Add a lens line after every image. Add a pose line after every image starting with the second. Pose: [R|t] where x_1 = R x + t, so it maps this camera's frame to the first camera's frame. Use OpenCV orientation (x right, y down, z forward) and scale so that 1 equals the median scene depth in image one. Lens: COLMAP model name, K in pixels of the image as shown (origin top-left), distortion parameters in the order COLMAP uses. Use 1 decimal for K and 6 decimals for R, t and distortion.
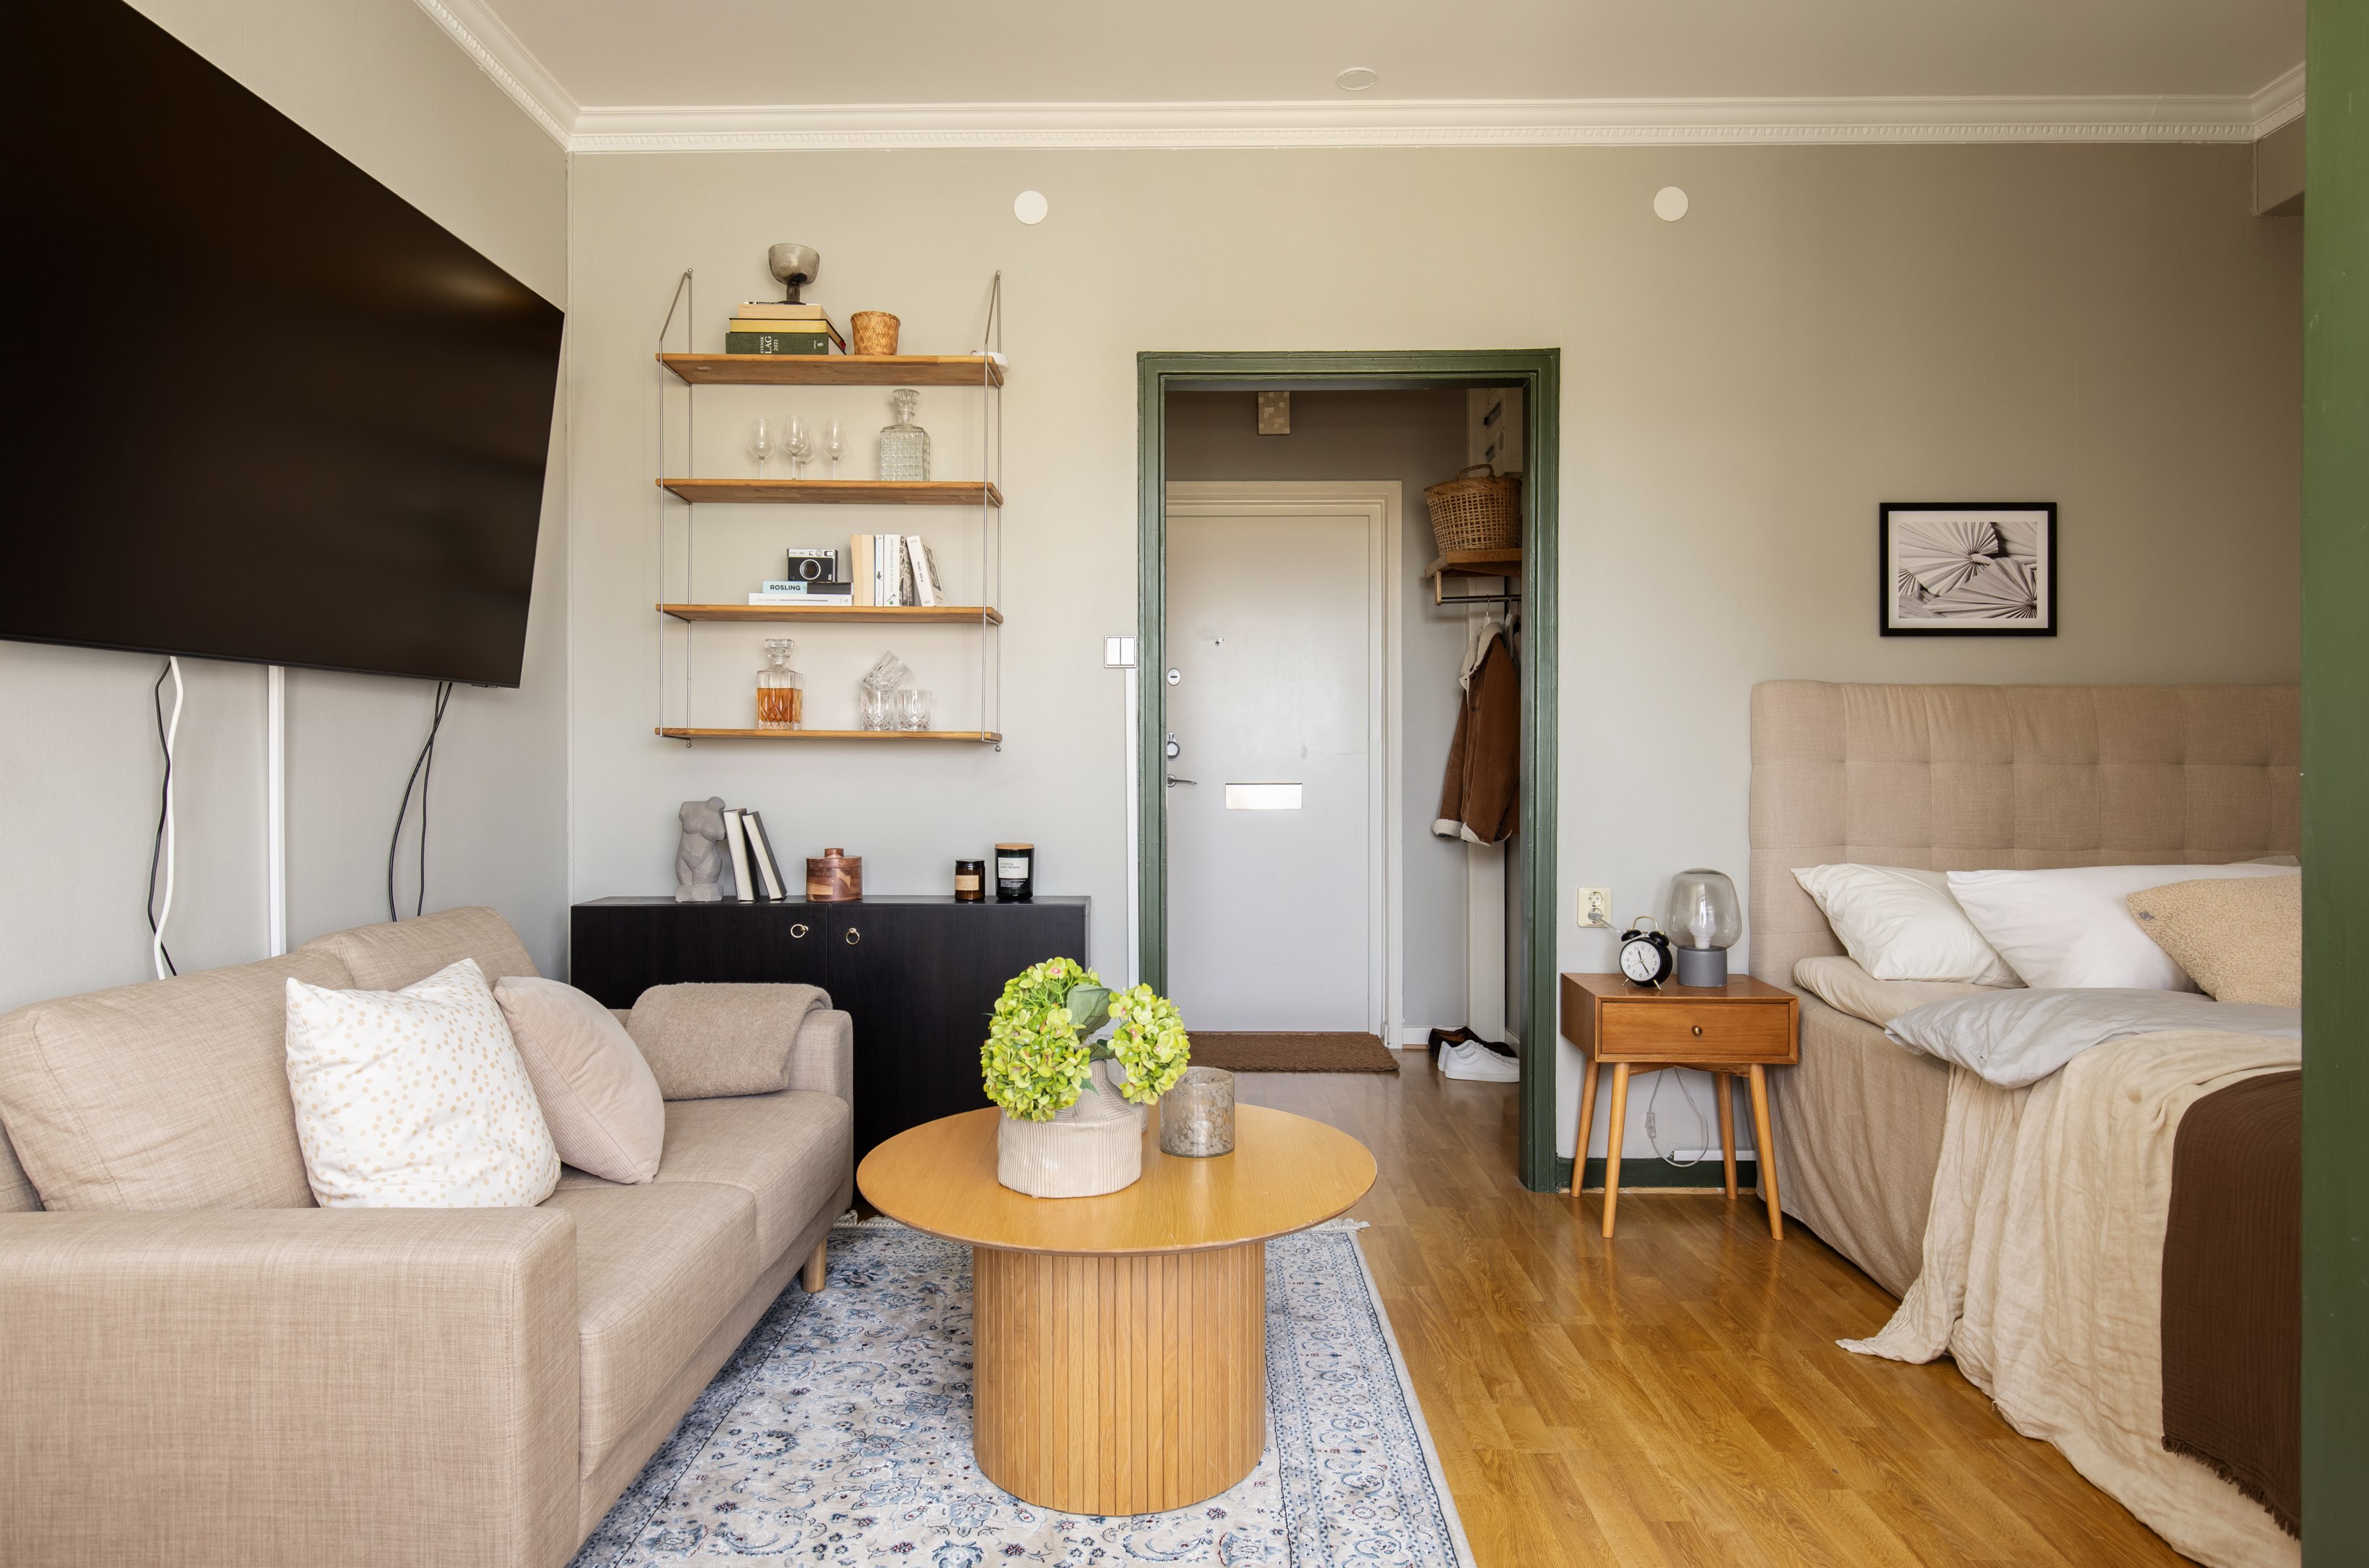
lens RADIAL K [[1335.7, 0, 1184.5], [0, 1335.7, 784.0], [0, 0, 1]] dist [0.001275, -0.001128]
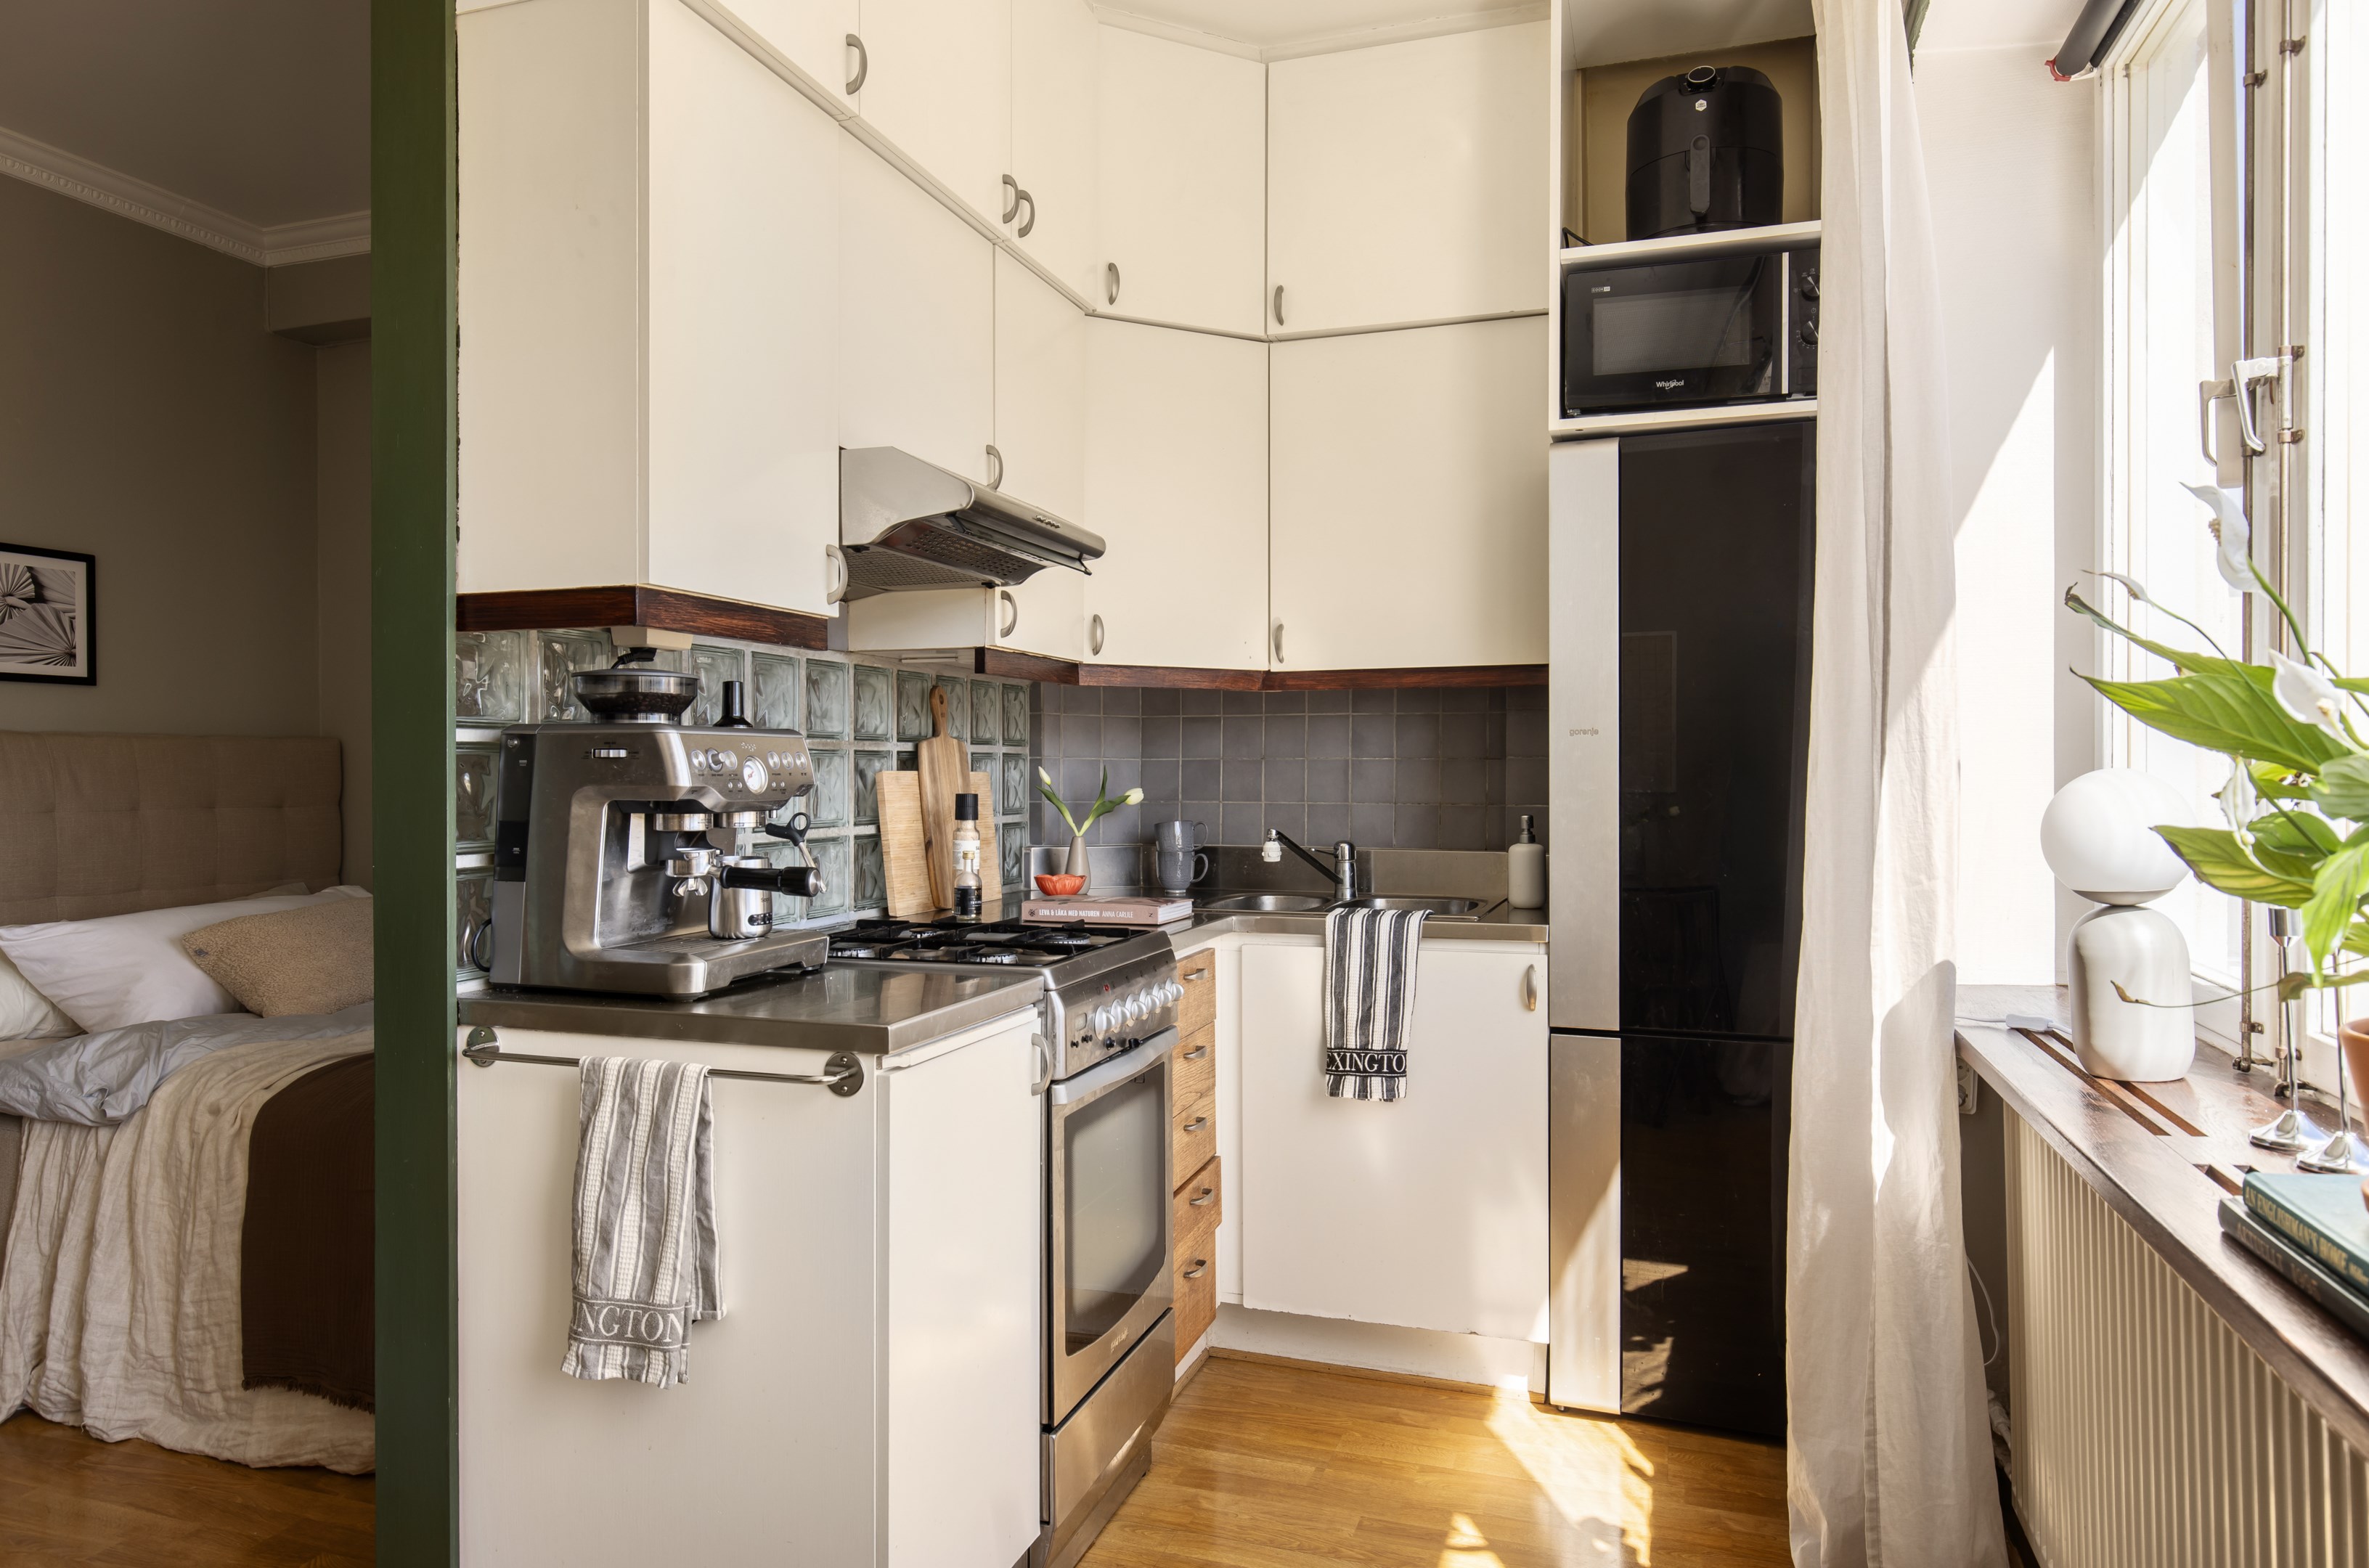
lens RADIAL K [[1461.2, 0, 1184.5], [0, 1461.2, 784.0], [0, 0, 1]] dist [0.007973, 0.002763]
pose [[0.304980, -0.007476, 0.952329, -0.250946], [0.004528, 0.999969, 0.006400, -0.057669], [-0.952348, 0.002360, 0.305005, -0.209968]]
